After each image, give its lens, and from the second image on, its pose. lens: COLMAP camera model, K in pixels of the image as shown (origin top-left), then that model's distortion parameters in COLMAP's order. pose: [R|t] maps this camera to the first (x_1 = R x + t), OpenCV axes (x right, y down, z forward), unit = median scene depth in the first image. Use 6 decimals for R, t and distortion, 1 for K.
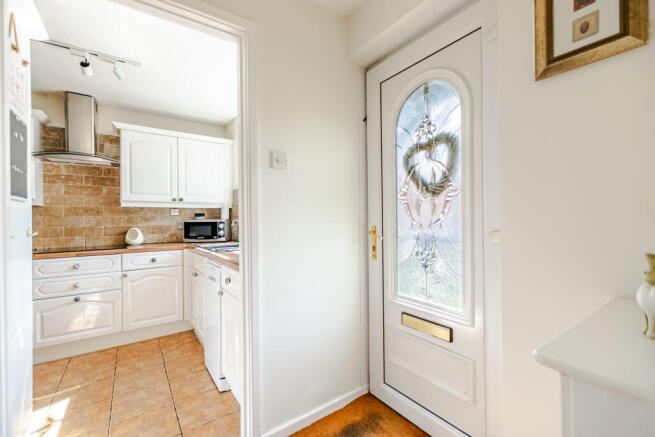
lens RADIAL K [[285.4, 0, 327.5], [0, 285.4, 216.1], [0, 0, 1]] dist [0.015073, -0.000204]
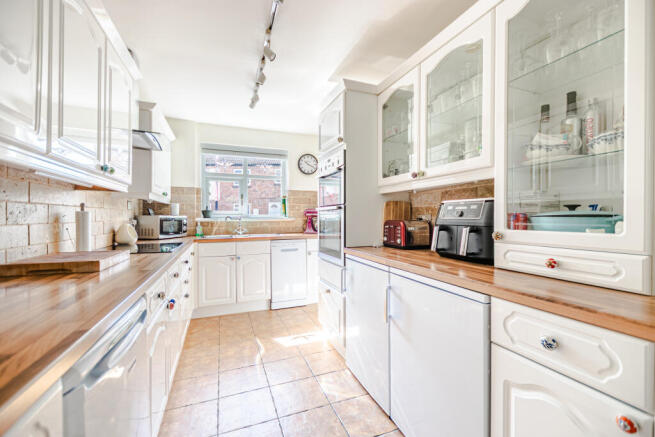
lens RADIAL K [[285.4, 0, 328.5], [0, 285.4, 216.5], [0, 0, 1]] dist [0.015073, -0.000204]
pose [[0.240605, 0.006530, 0.970601, -1.655031], [-0.003417, 0.999977, -0.005880, 0.024960], [-0.970617, -0.001902, 0.240621, 0.302442]]
